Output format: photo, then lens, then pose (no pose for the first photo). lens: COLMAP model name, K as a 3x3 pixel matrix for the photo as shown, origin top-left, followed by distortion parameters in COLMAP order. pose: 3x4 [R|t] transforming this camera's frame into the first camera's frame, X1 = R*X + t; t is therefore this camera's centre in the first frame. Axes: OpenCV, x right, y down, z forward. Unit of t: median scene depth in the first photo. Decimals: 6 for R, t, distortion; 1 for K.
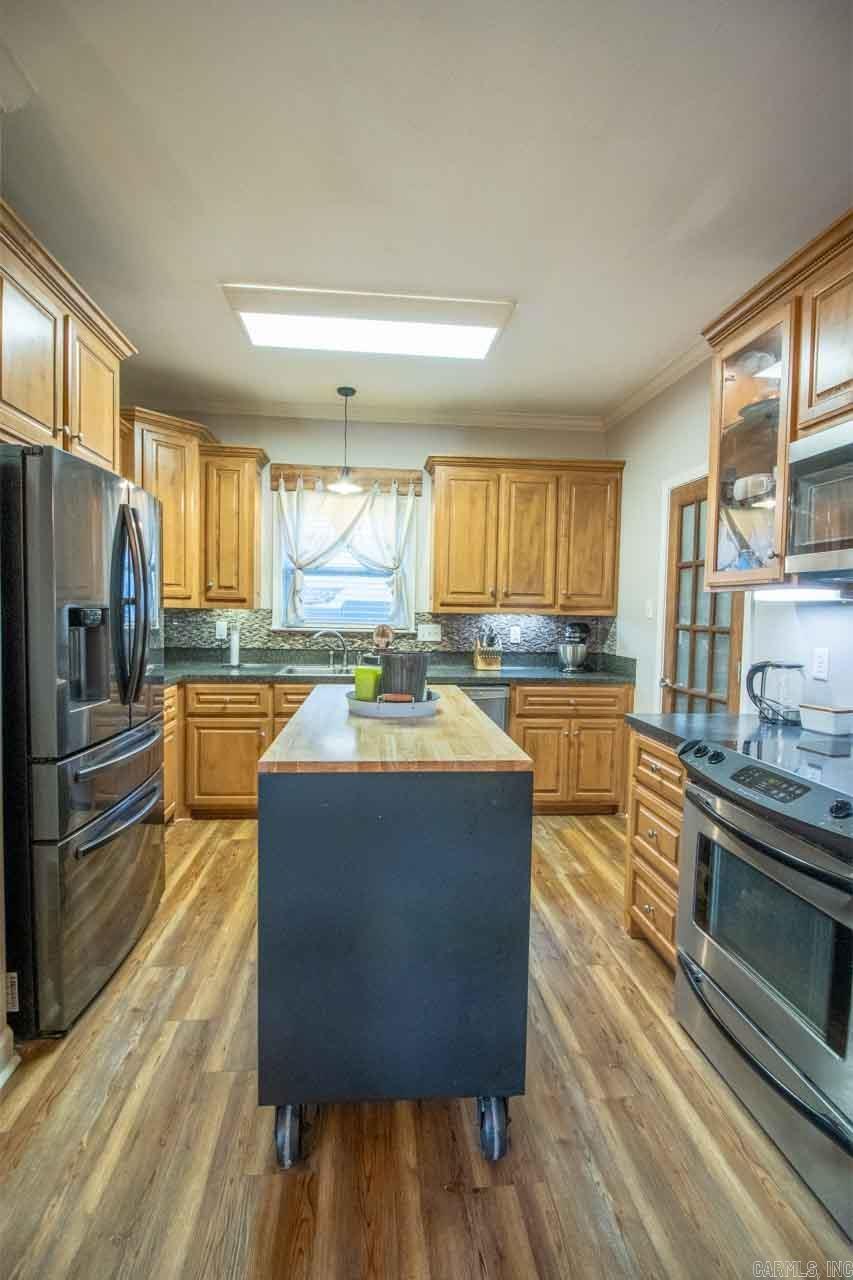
lens RADIAL K [[595.2, 0, 418.0], [0, 595.2, 638.9], [0, 0, 1]] dist [0.003695, -0.014507]
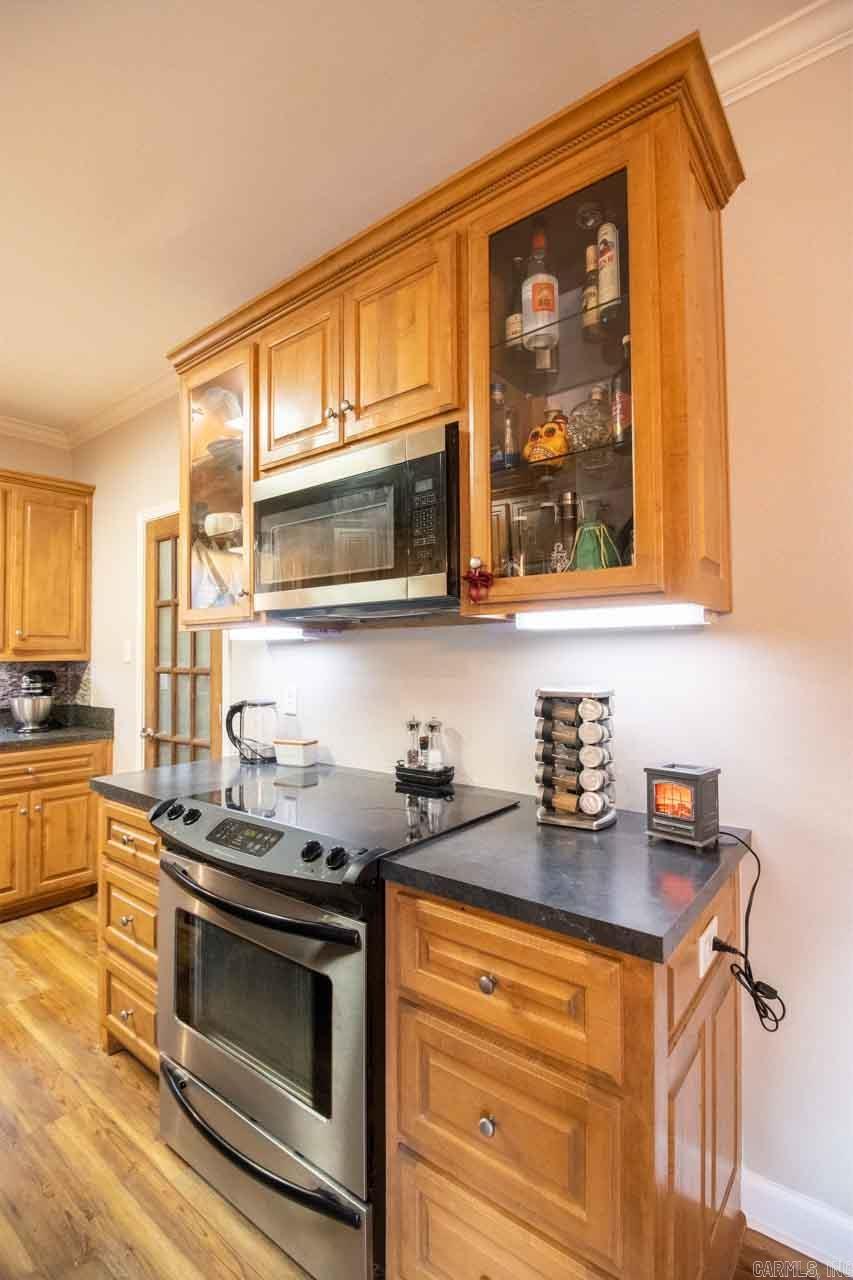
lens RADIAL K [[595.2, 0, 418.0], [0, 595.2, 638.9], [0, 0, 1]] dist [0.003695, -0.014507]
pose [[0.695365, -0.003421, 0.718649, 0.046766], [0.056832, 0.997119, -0.050243, 0.000624], [-0.716406, 0.075779, 0.693556, 0.059904]]
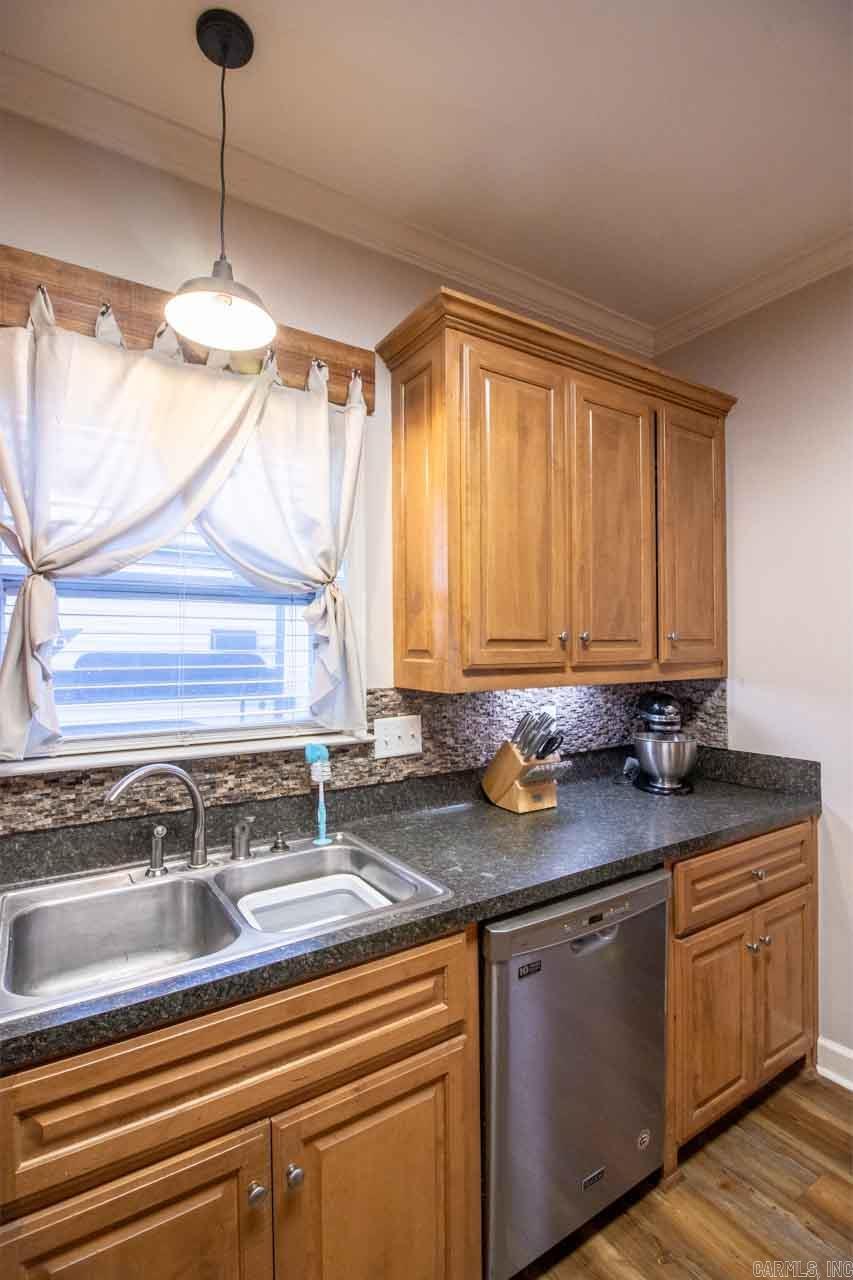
lens RADIAL K [[595.2, 0, 418.0], [0, 595.2, 638.9], [0, 0, 1]] dist [0.003695, -0.014507]
pose [[0.892344, -0.019020, 0.450954, -0.177105], [0.049644, 0.997186, -0.056177, -0.061357], [-0.448617, 0.072517, 0.890777, 0.686465]]
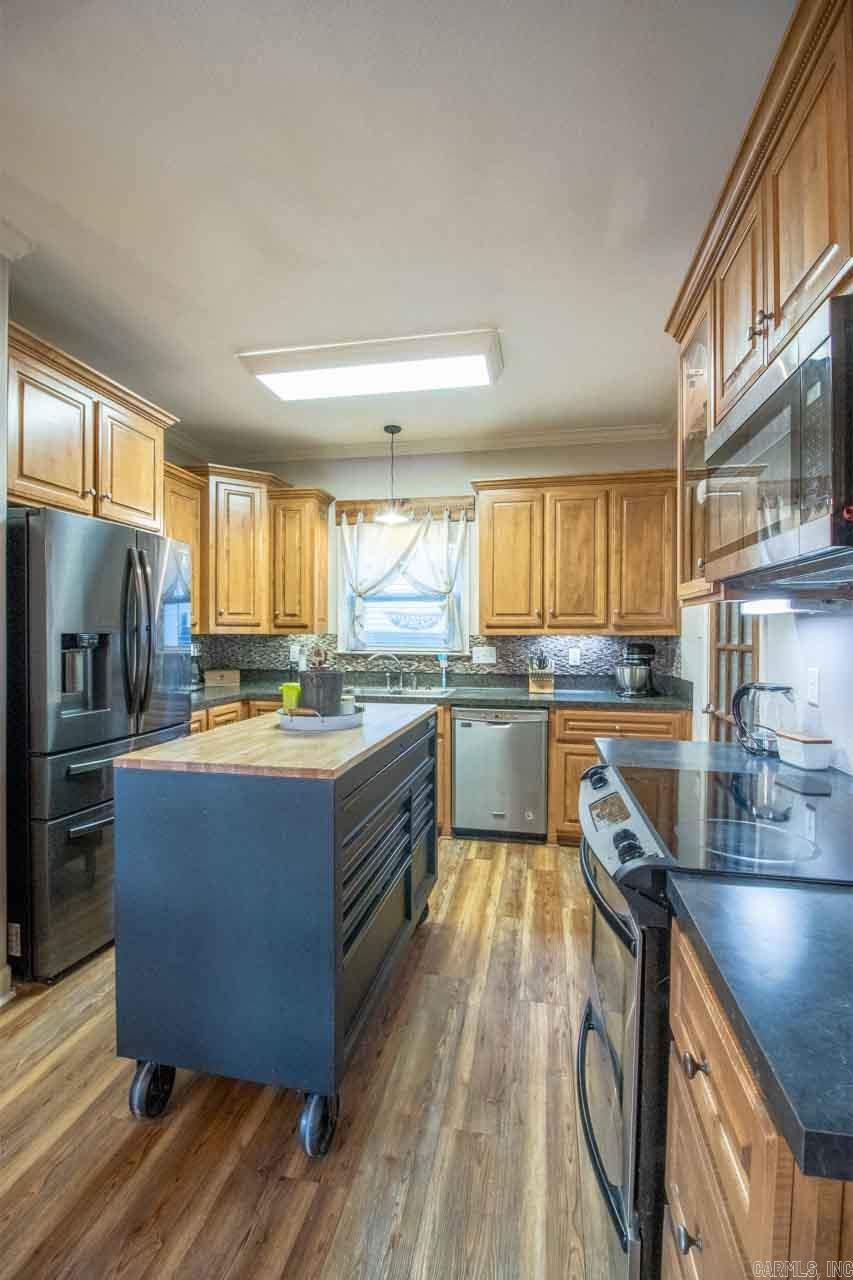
lens RADIAL K [[595.2, 0, 418.0], [0, 595.2, 638.9], [0, 0, 1]] dist [0.003695, -0.014507]
pose [[0.956810, -0.013358, -0.290408, 0.229087], [0.000759, 0.999055, -0.043453, 0.006613], [0.290714, 0.041356, 0.955916, 0.008621]]
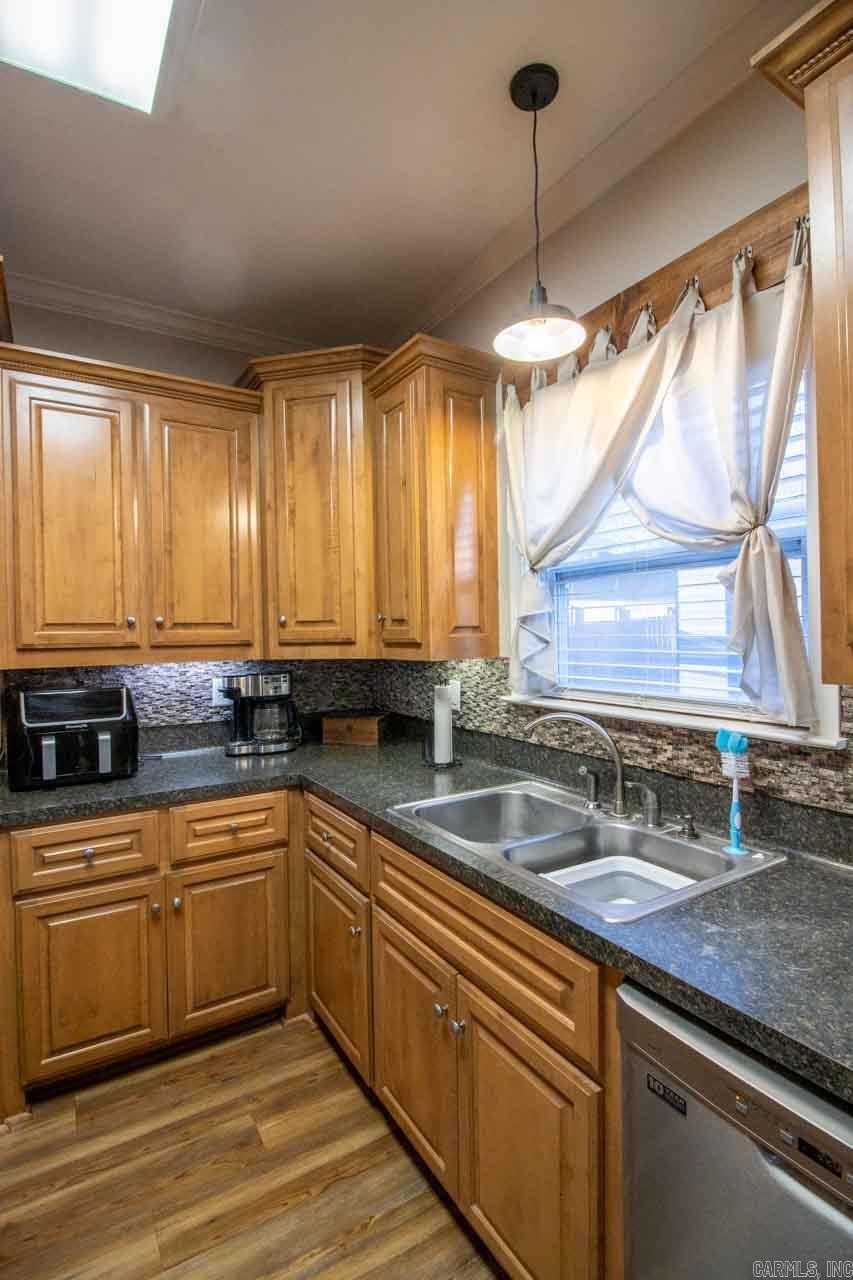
lens RADIAL K [[595.2, 0, 418.0], [0, 595.2, 638.9], [0, 0, 1]] dist [0.003695, -0.014507]
pose [[0.437366, -0.018885, -0.899086, 0.178901], [-0.019125, 0.999358, -0.030294, -0.054255], [0.899080, 0.030445, 0.436724, 0.781310]]
